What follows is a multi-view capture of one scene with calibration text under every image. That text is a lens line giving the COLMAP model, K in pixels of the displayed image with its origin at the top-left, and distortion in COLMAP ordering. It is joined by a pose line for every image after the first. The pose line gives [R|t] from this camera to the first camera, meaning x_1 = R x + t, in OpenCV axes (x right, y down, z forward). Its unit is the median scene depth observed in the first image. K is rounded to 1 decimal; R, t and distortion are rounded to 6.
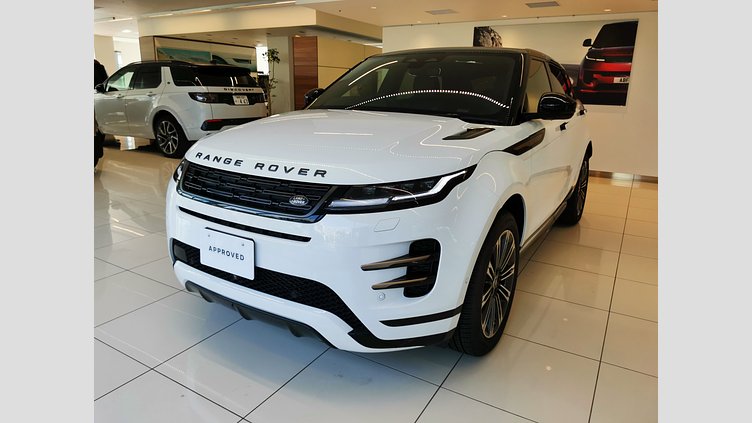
lens RADIAL K [[453.9, 0, 376.0], [0, 453.9, 211.5], [0, 0, 1]] dist [0.004238, -0.000529]
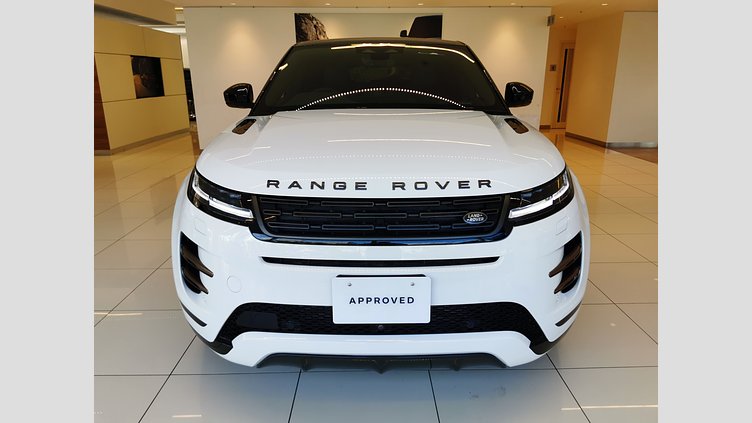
lens RADIAL K [[453.9, 0, 376.0], [0, 453.9, 211.5], [0, 0, 1]] dist [0.004238, -0.000529]
pose [[0.845711, -0.173561, 0.504628, -0.717477], [0.159201, 0.984629, 0.071844, -0.120994], [-0.509340, 0.019579, 0.860342, 0.323965]]
